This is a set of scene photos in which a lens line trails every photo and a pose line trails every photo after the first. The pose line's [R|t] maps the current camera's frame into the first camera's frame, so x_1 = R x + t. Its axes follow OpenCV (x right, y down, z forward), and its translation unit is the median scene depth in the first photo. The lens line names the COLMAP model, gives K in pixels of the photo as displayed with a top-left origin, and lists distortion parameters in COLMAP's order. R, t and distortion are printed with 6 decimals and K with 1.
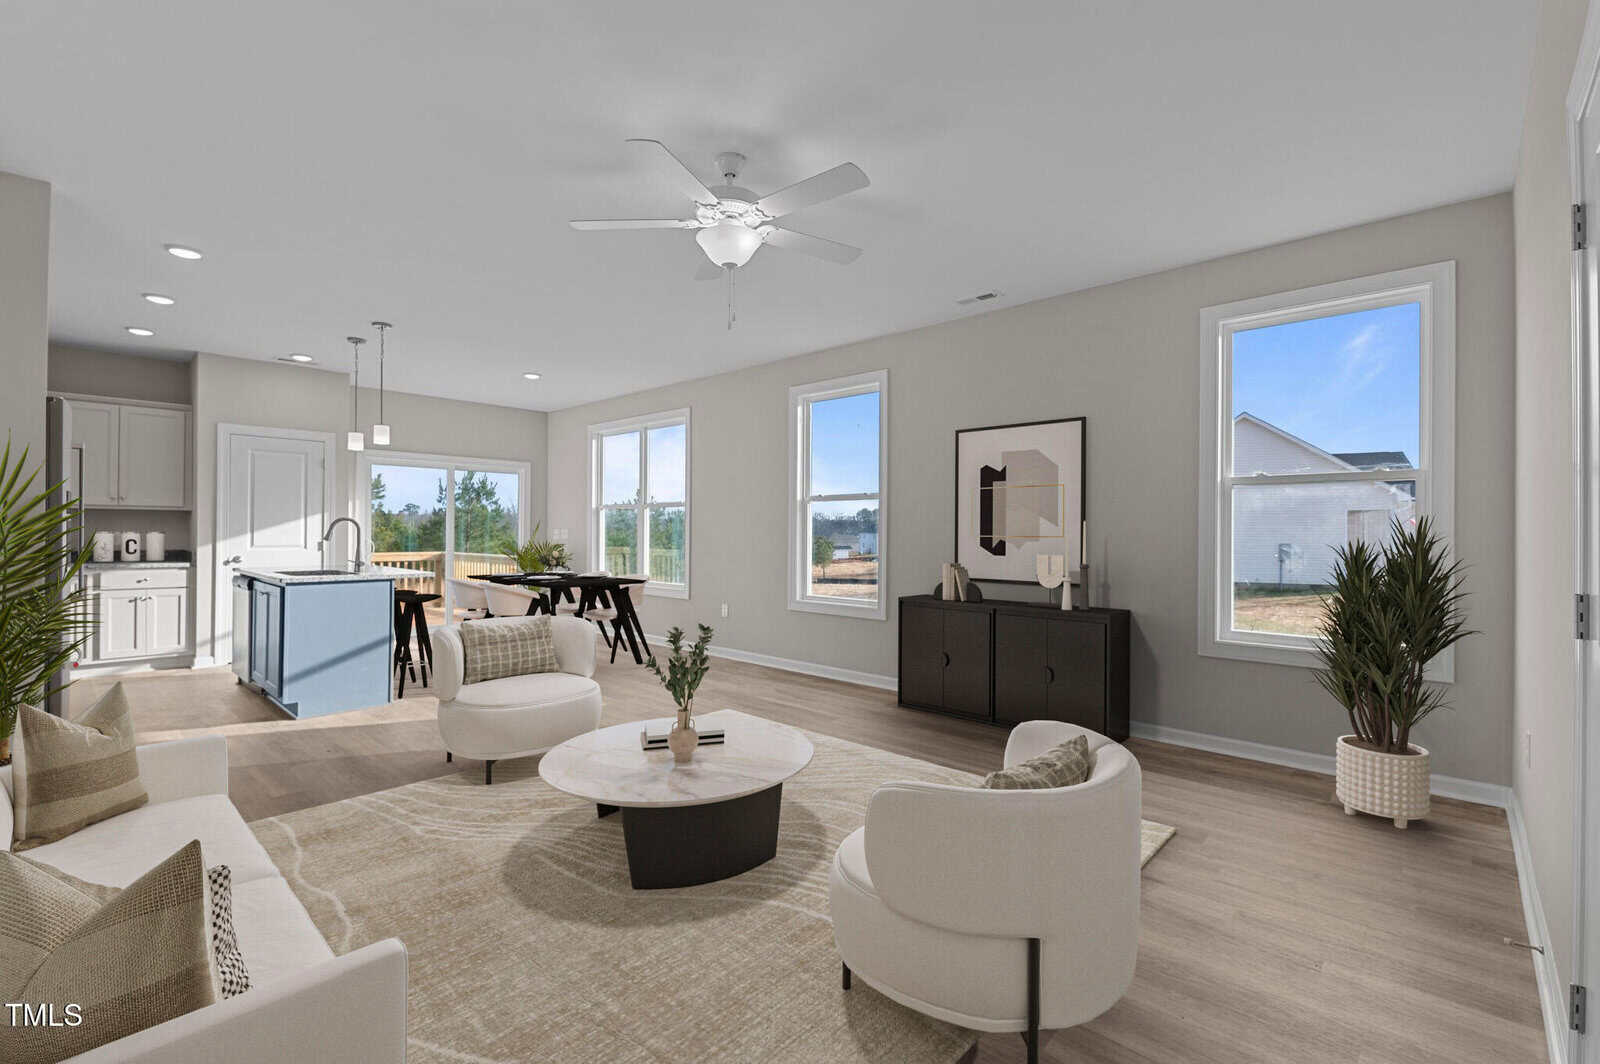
lens RADIAL K [[703.6, 0, 796.1], [0, 703.6, 526.7], [0, 0, 1]] dist [-0.000008, -0.000300]
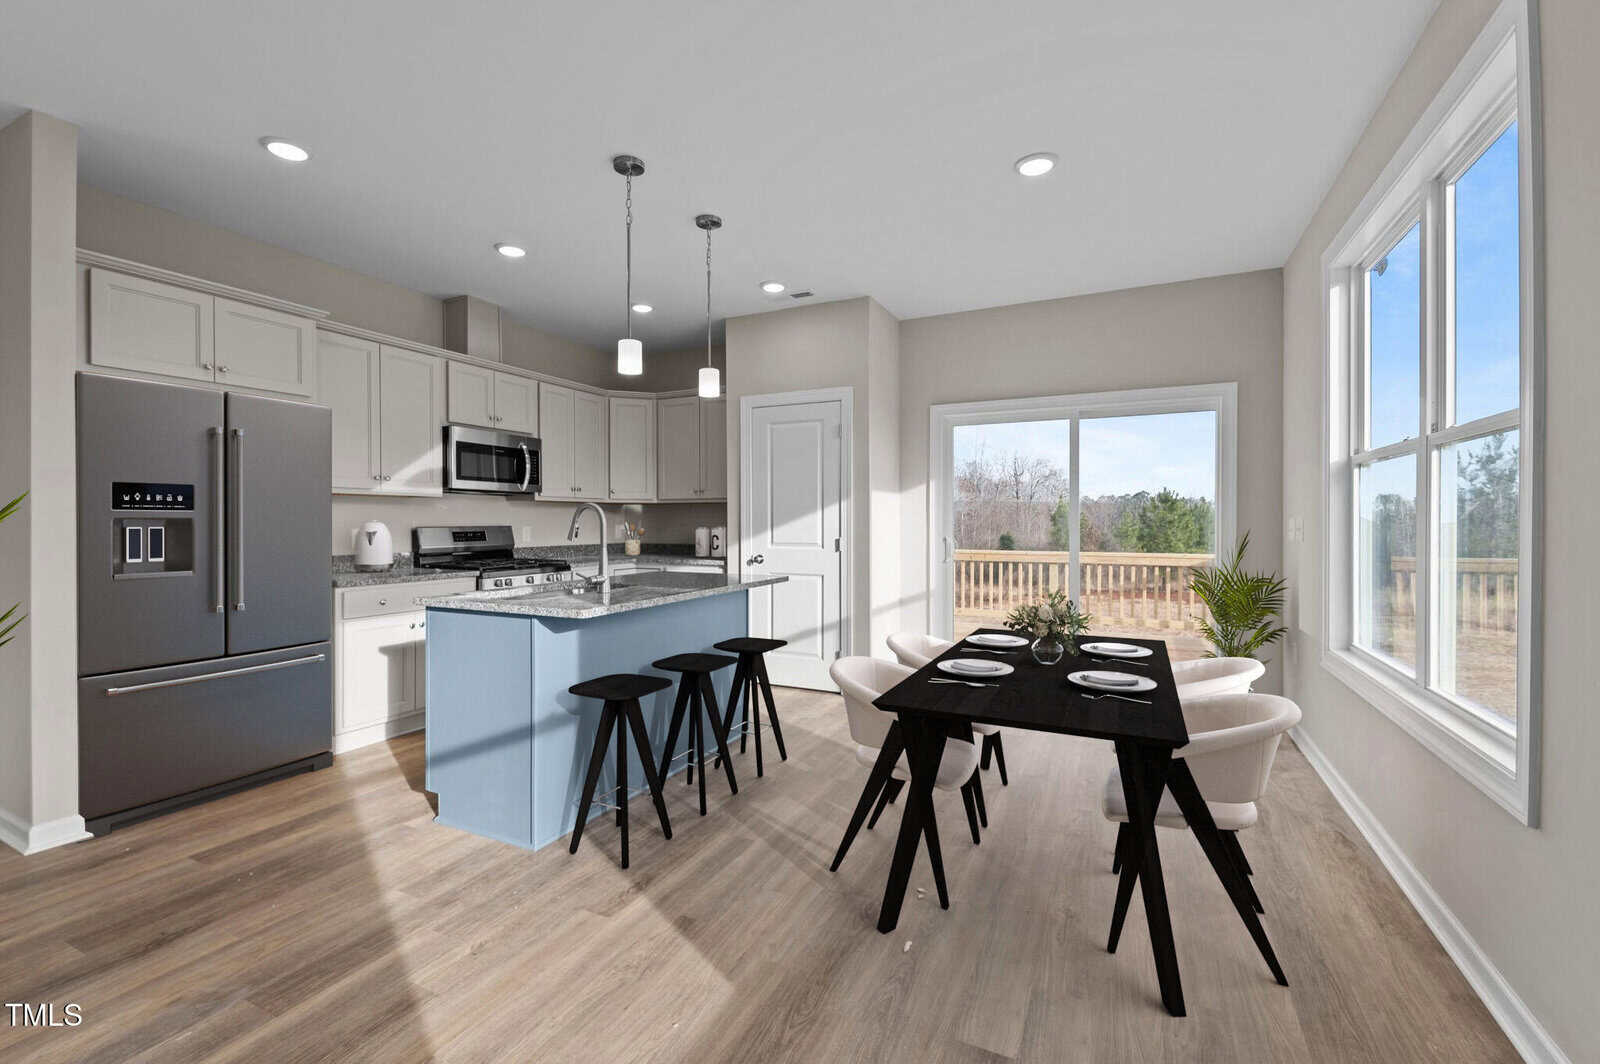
lens RADIAL K [[689.6, 0, 800.0], [0, 689.6, 532.0], [0, 0, 1]] dist [0.017181, -0.000042]
pose [[0.292513, 0.009379, -0.956216, -0.004411], [0.009018, 0.999880, 0.012566, 0.005253], [0.956219, -0.012299, 0.292393, 0.820589]]
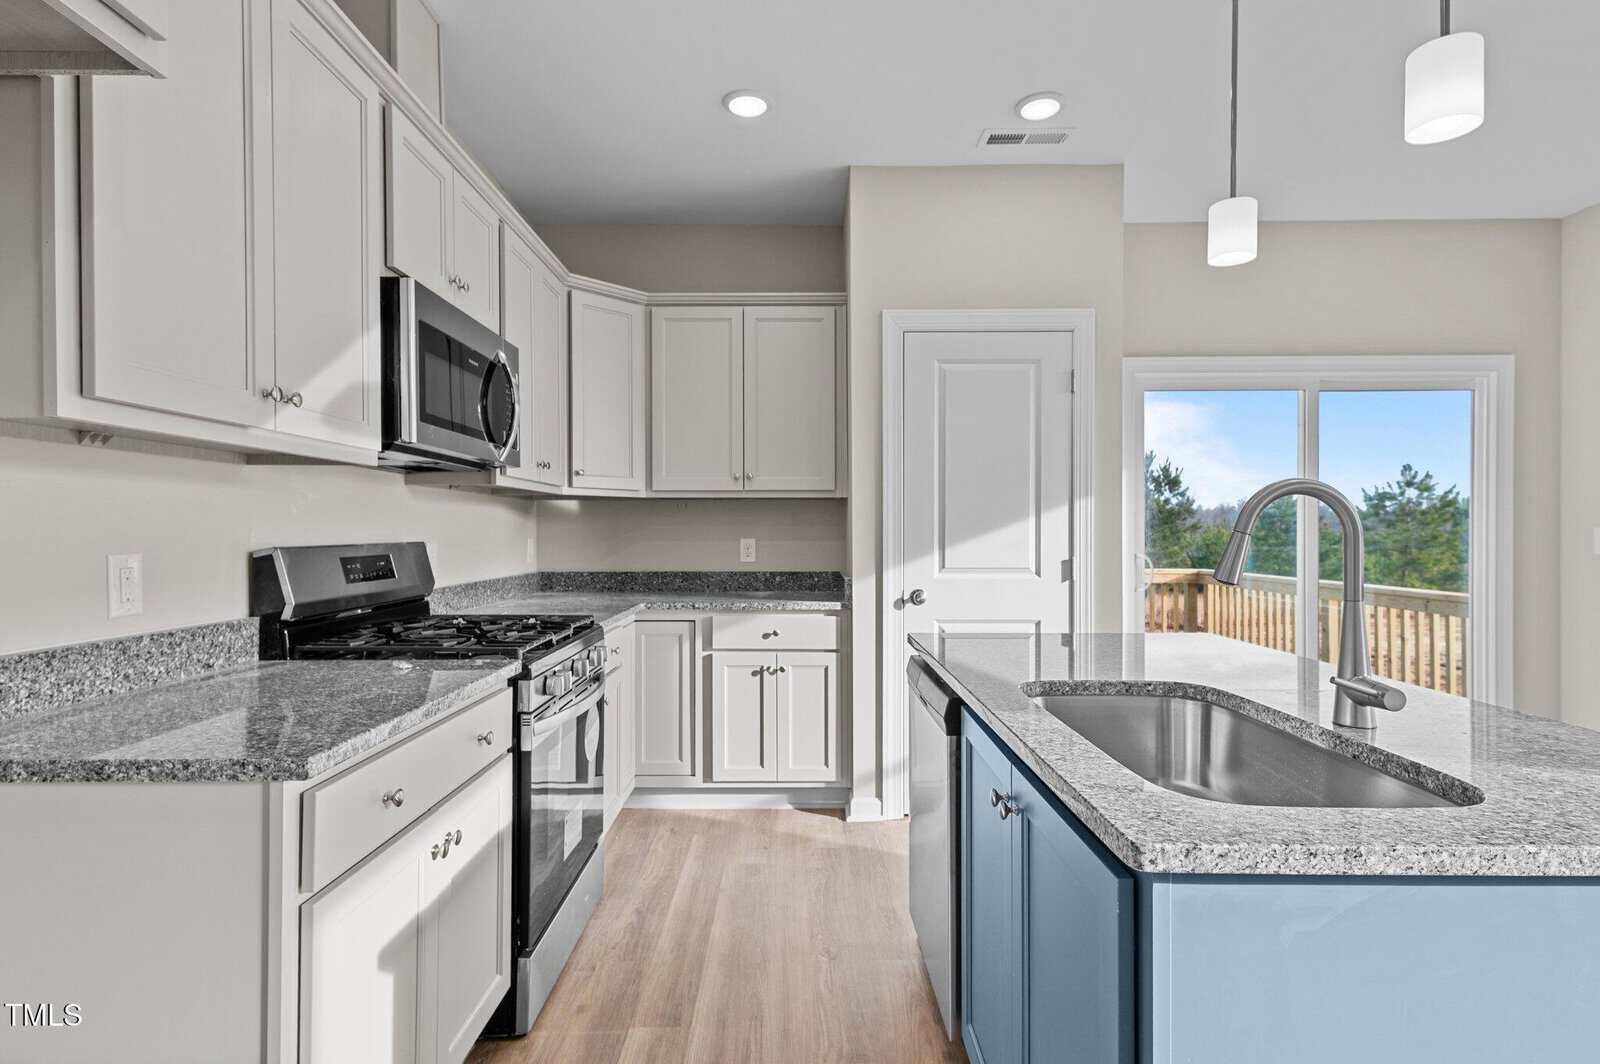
lens RADIAL K [[809.2, 0, 797.2], [0, 809.2, 531.9], [0, 0, 1]] dist [0.030025, -0.000178]
pose [[0.687237, -0.005075, -0.726415, -0.461204], [0.010206, 0.999944, 0.002670, 0.000756], [0.726362, -0.009248, 0.687251, 0.576060]]
